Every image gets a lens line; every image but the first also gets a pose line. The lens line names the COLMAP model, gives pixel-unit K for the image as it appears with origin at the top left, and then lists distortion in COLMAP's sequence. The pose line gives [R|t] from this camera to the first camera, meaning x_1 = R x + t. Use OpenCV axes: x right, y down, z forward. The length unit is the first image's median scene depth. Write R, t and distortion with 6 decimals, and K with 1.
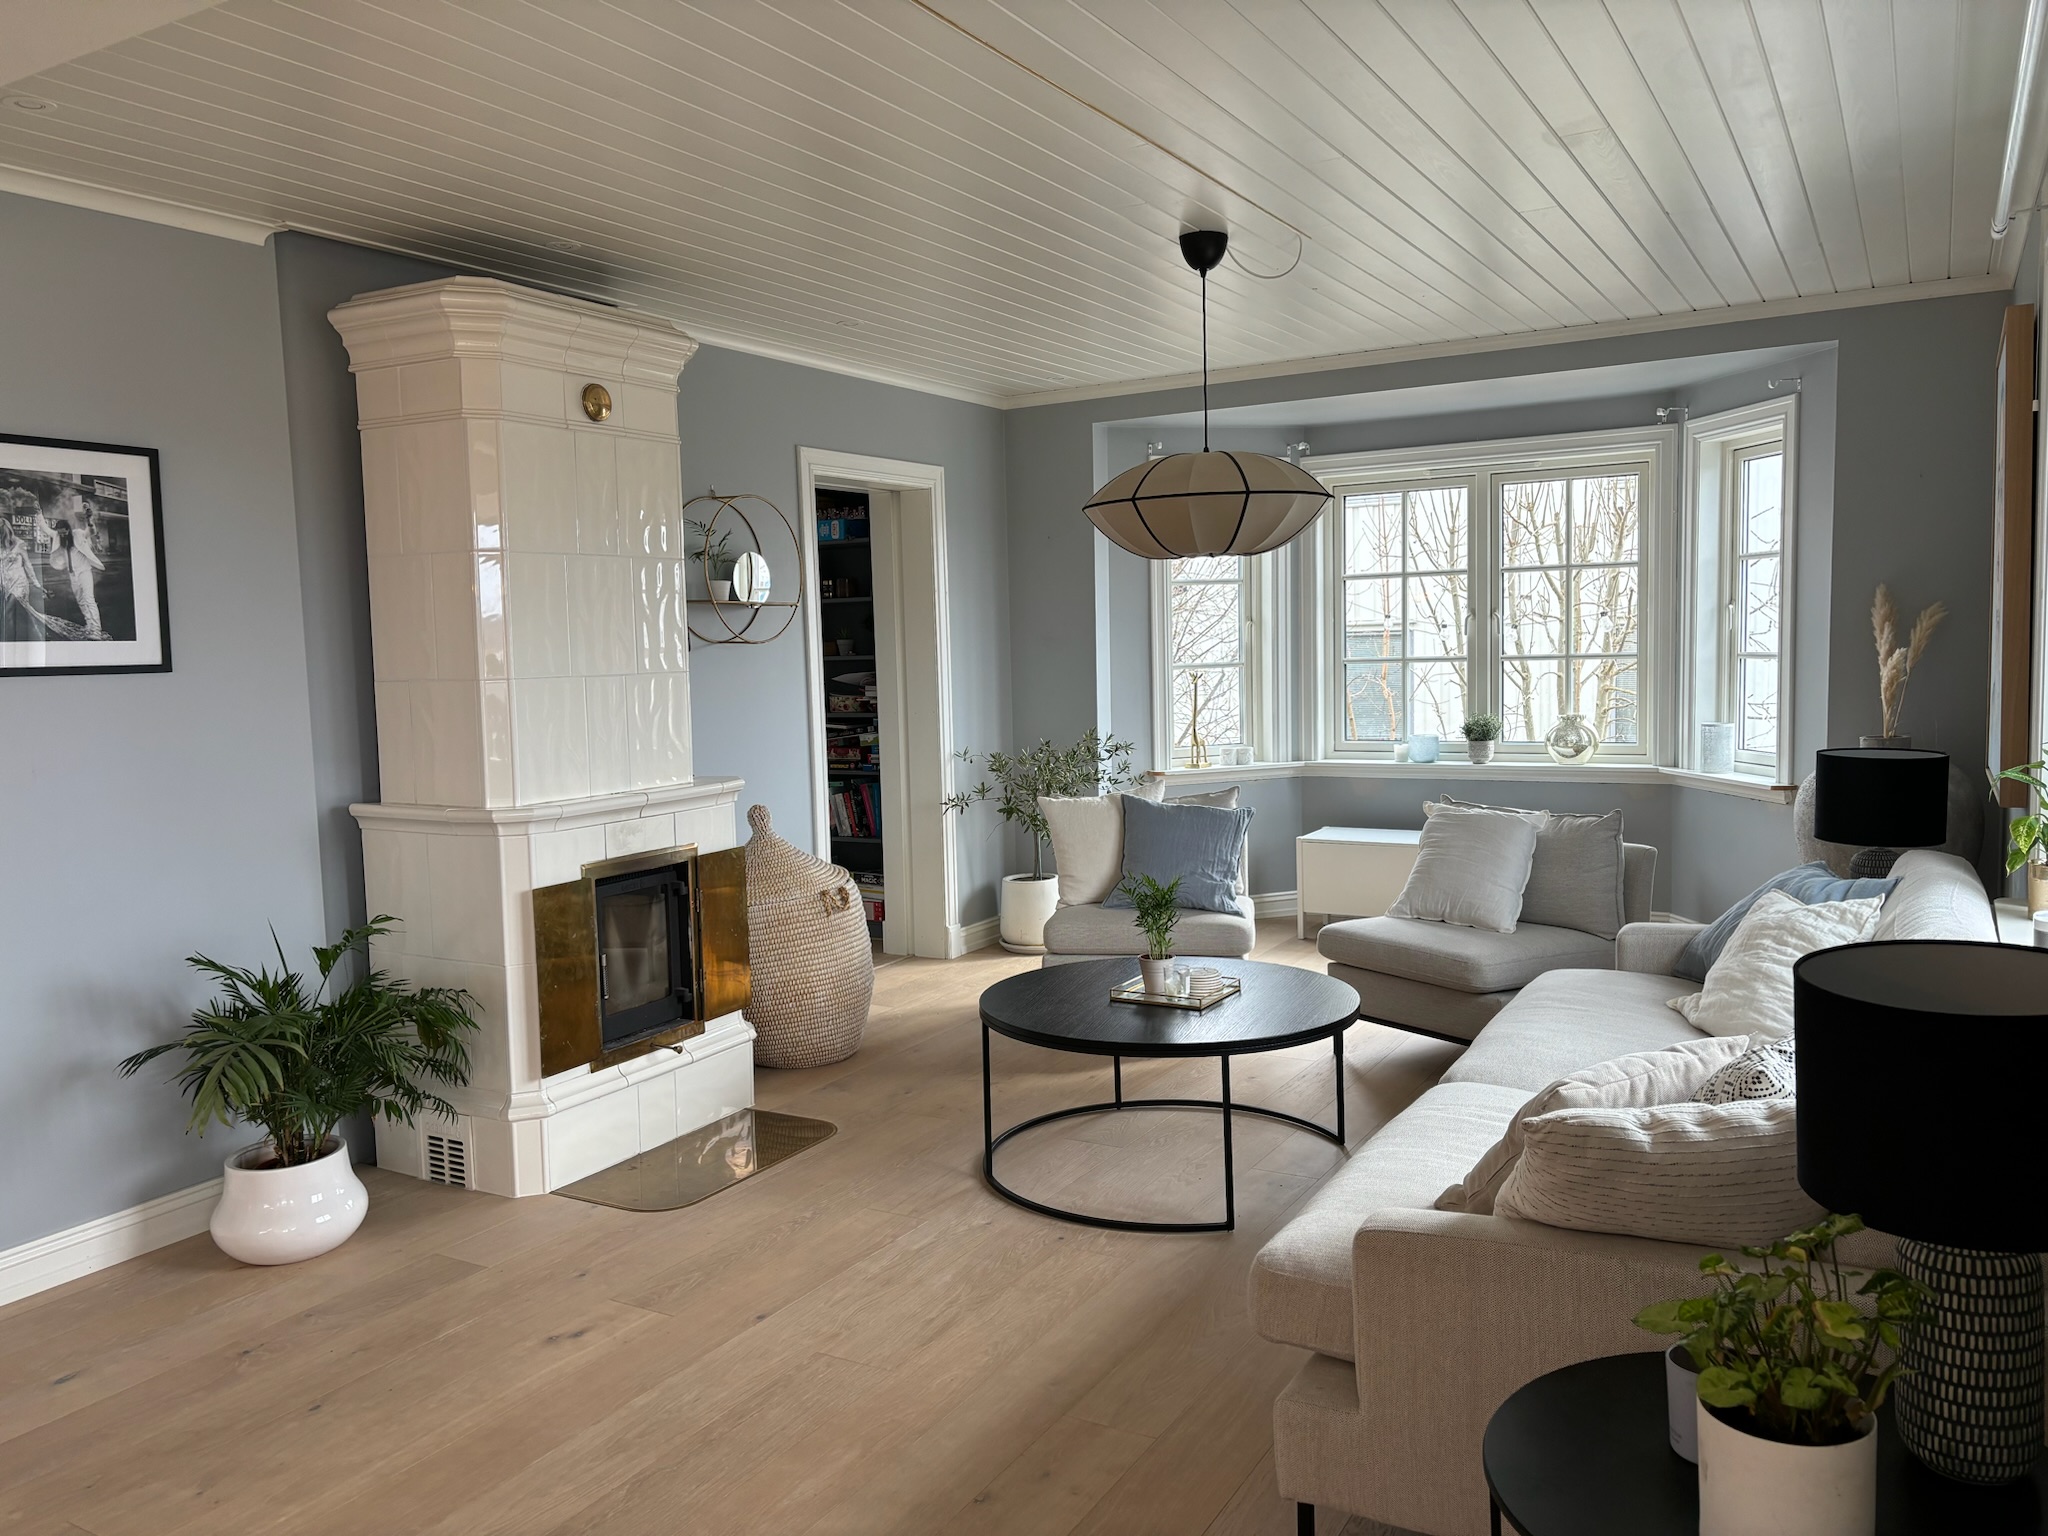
lens RADIAL K [[1532.3, 0, 1030.0], [0, 1532.3, 769.8], [0, 0, 1]] dist [0.083241, -0.108586]
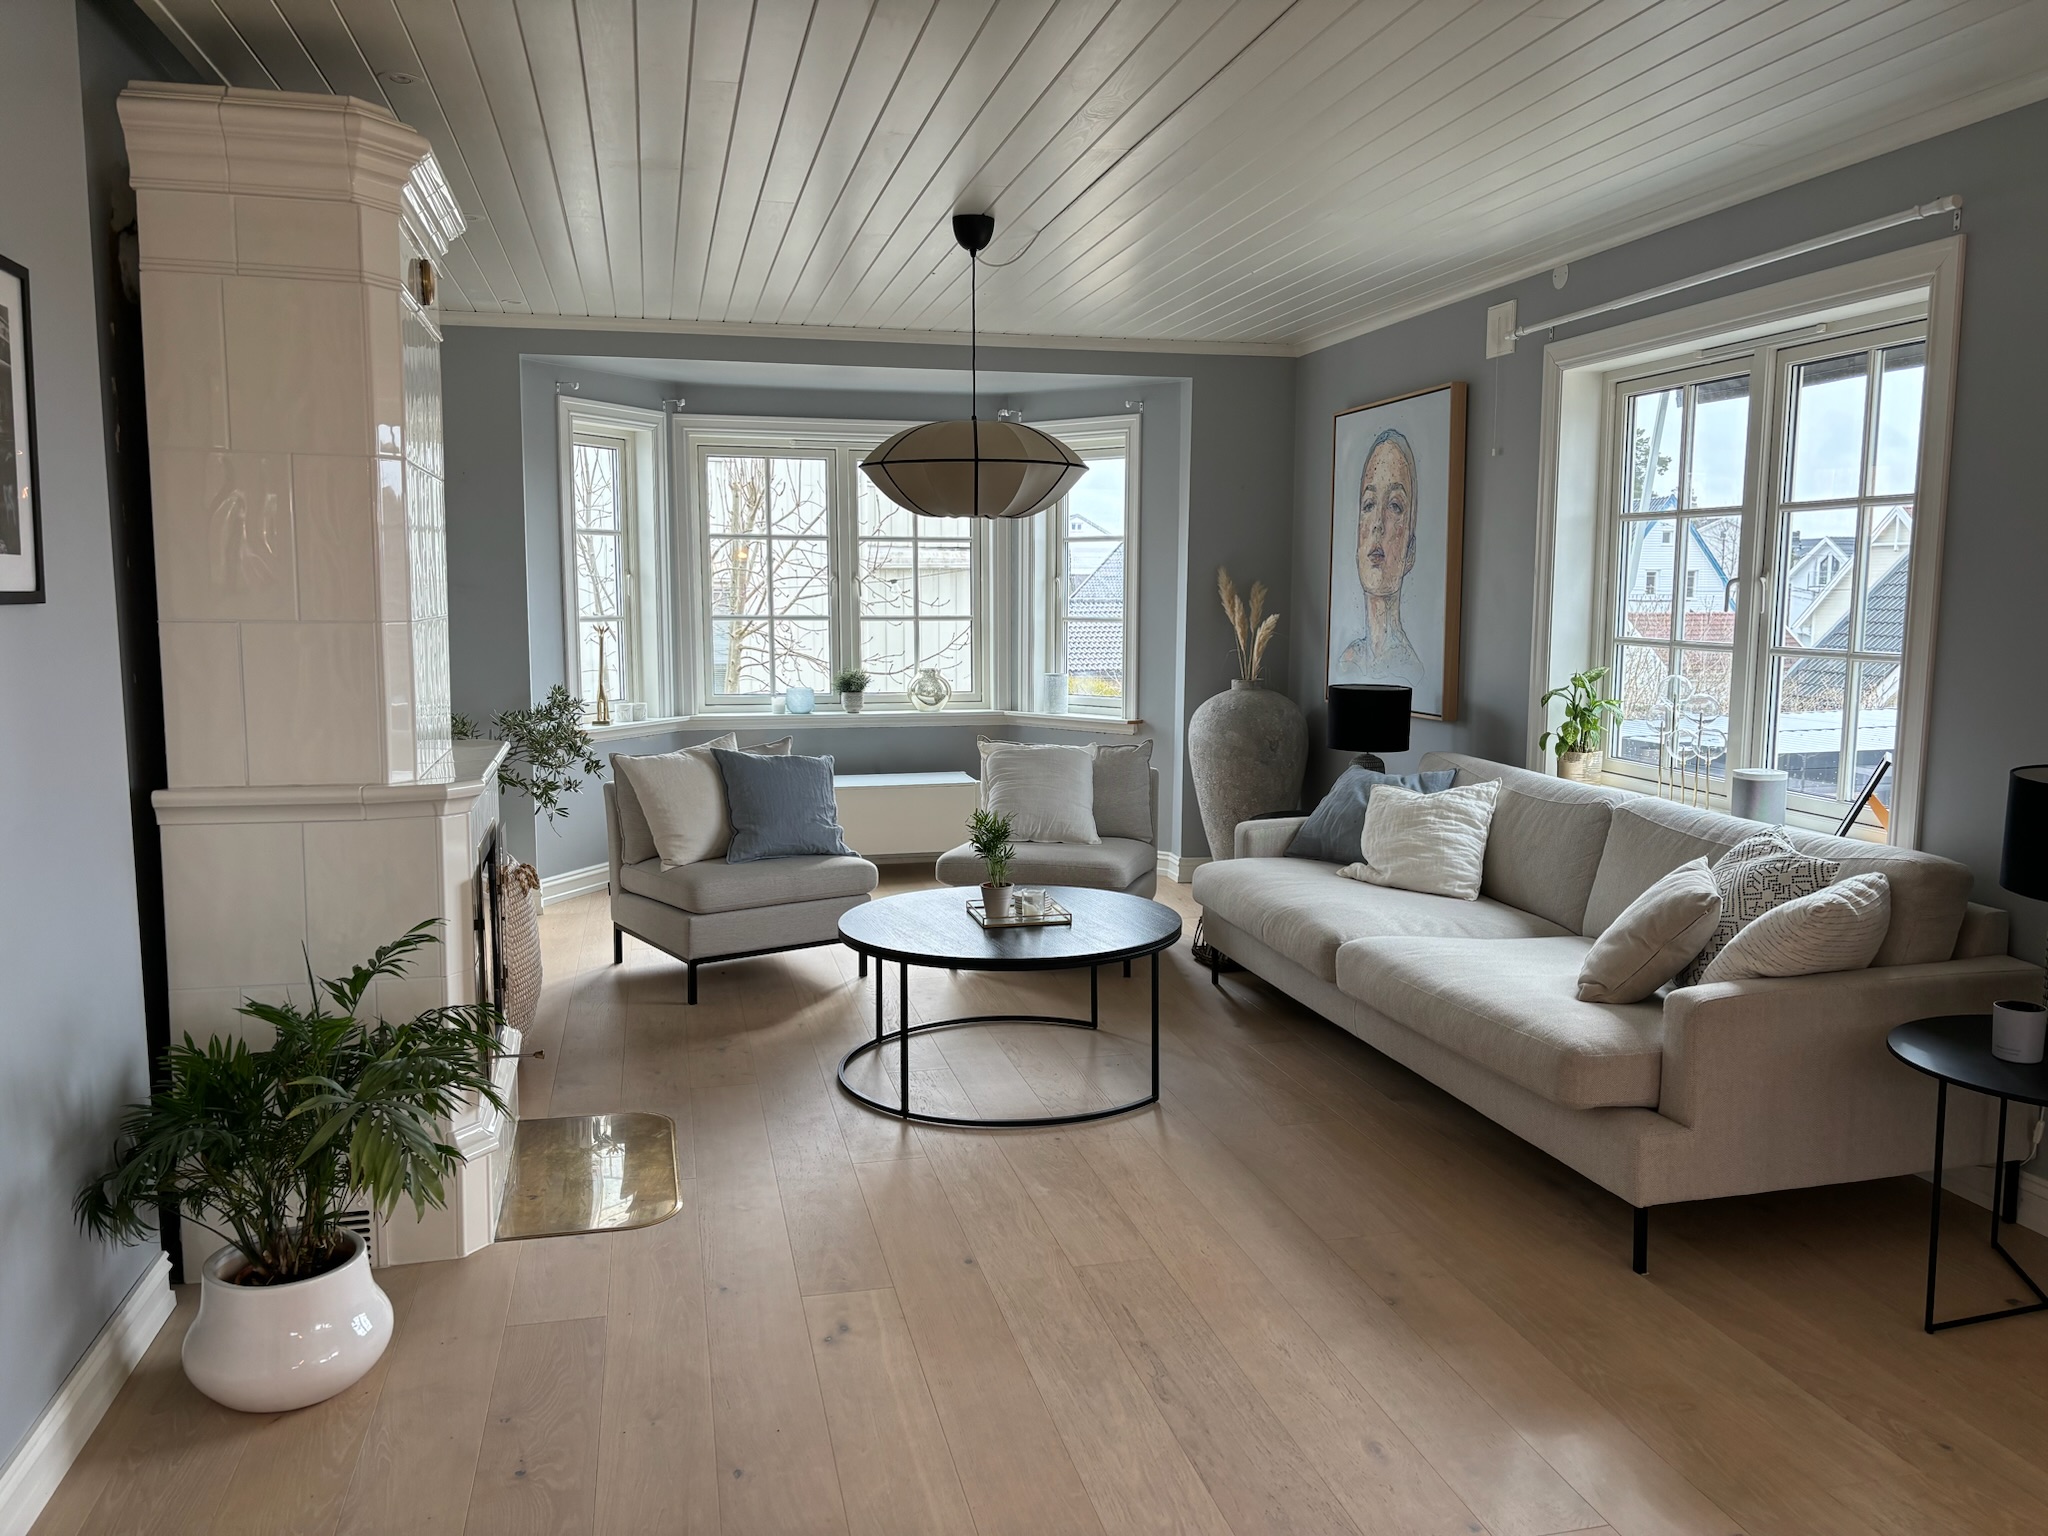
lens RADIAL K [[1532.3, 0, 1030.0], [0, 1532.3, 769.8], [0, 0, 1]] dist [0.083241, -0.108586]
pose [[0.723743, -0.053155, 0.688019, -0.405906], [0.037113, 0.998584, 0.038108, -0.000298], [-0.689070, -0.002046, 0.724691, 0.123646]]
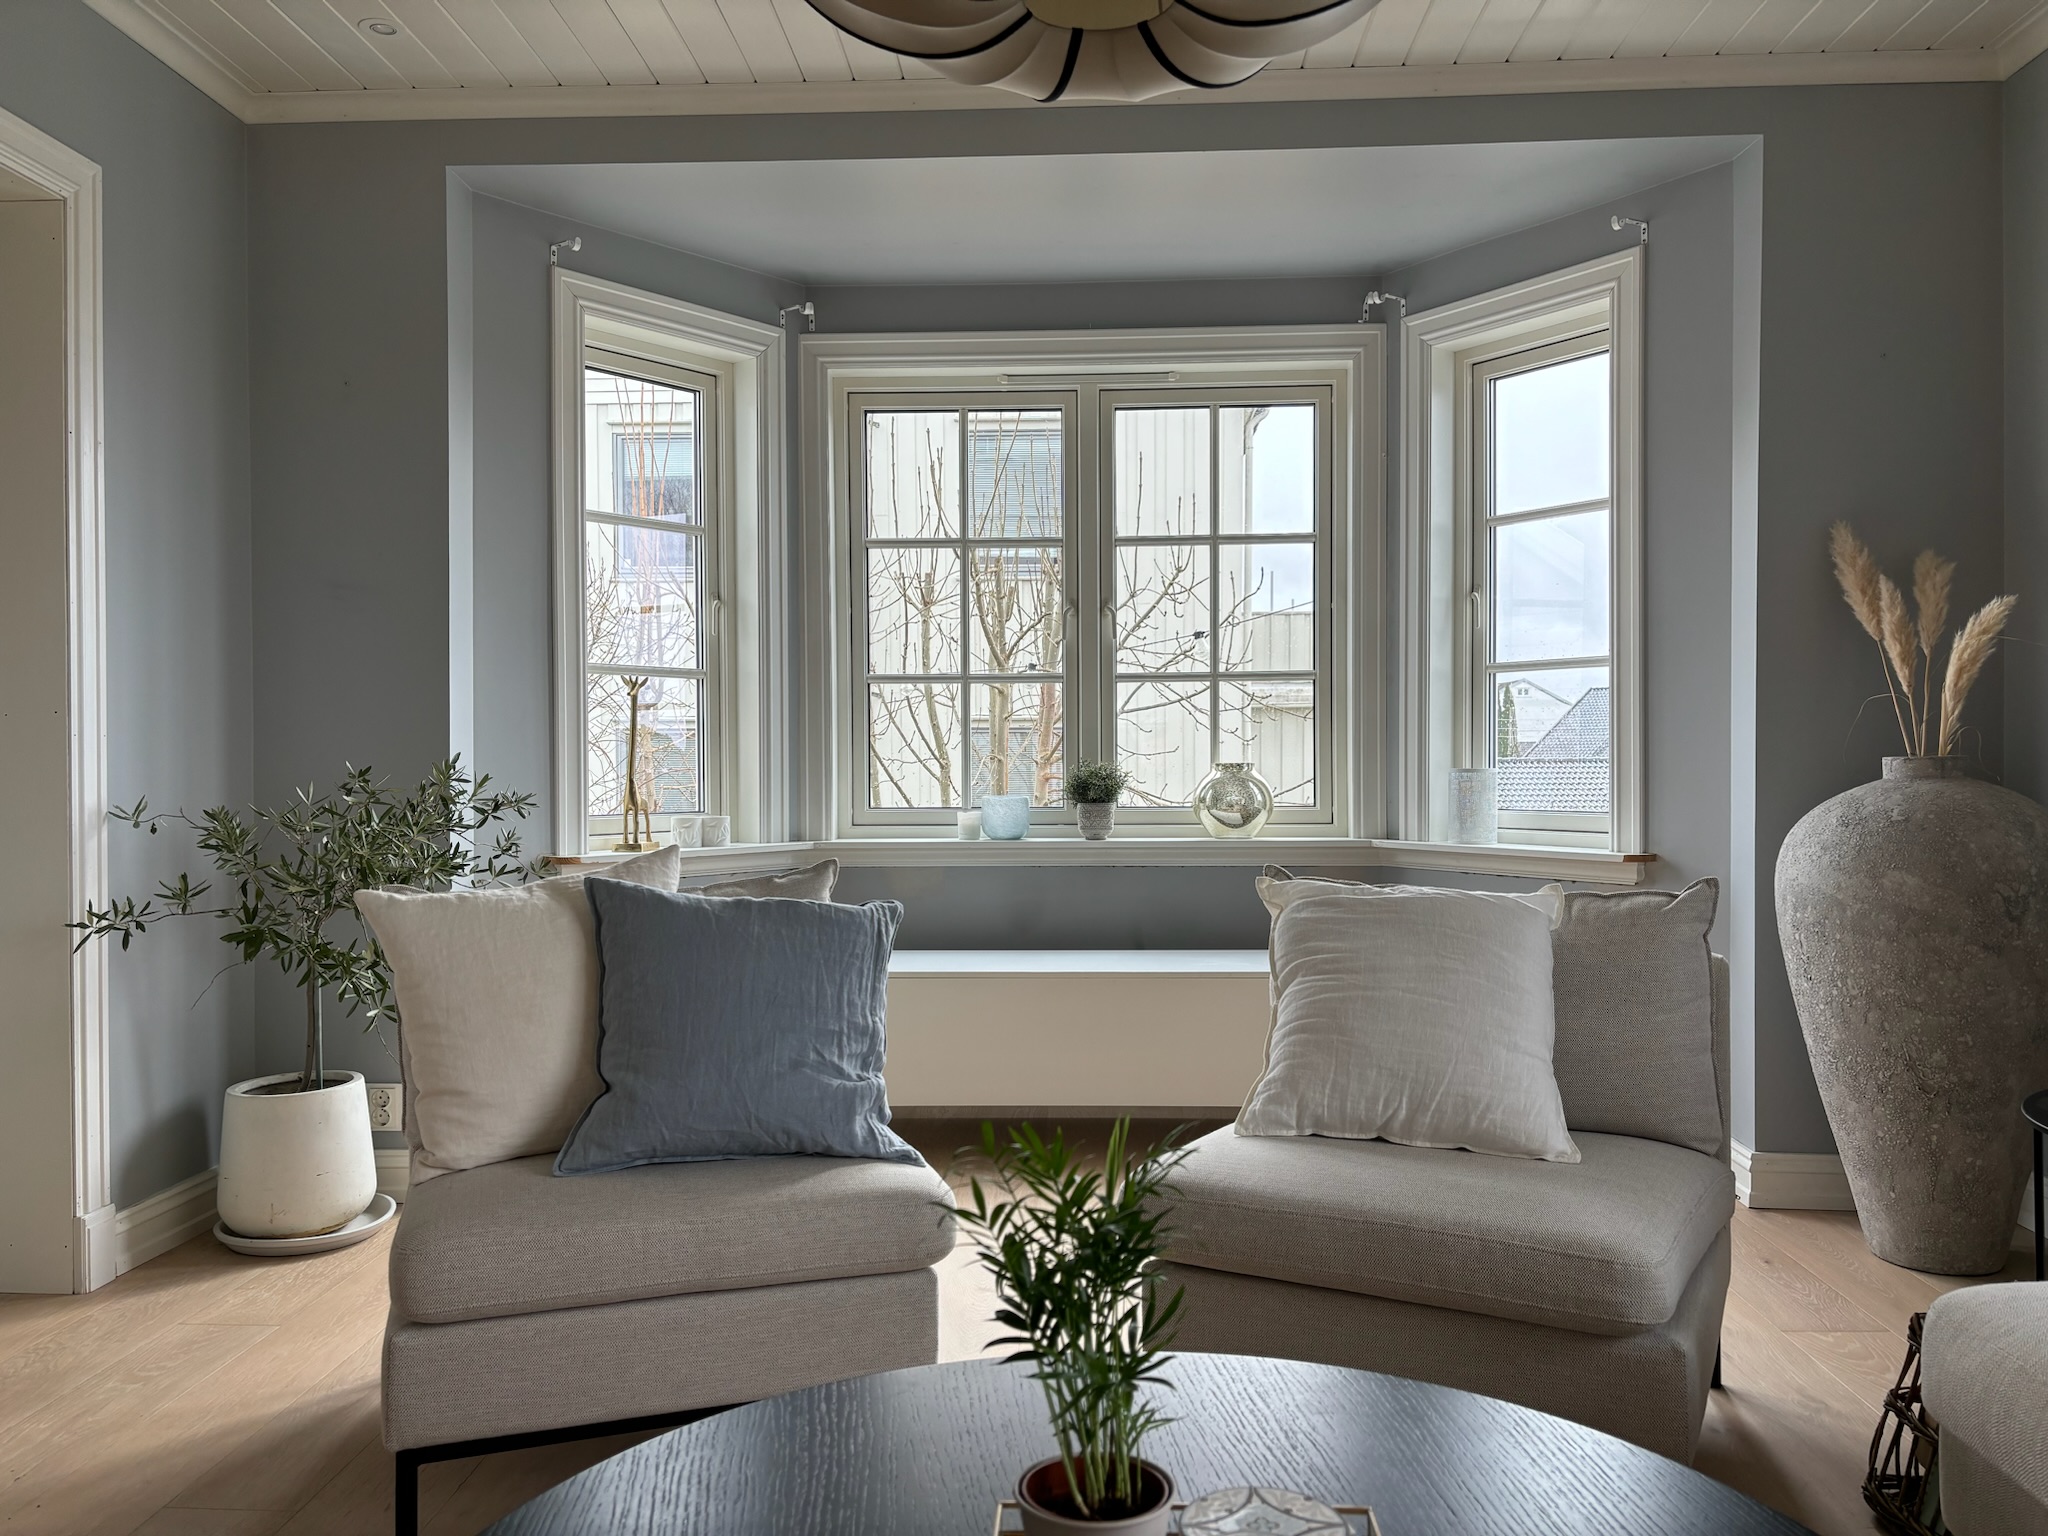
lens RADIAL K [[1532.3, 0, 1030.0], [0, 1532.3, 769.8], [0, 0, 1]] dist [0.083241, -0.108586]
pose [[0.886120, 0.020286, 0.463011, -0.023059], [0.021131, 0.996234, -0.084089, 0.020984], [-0.462973, 0.084297, 0.882355, 0.497219]]
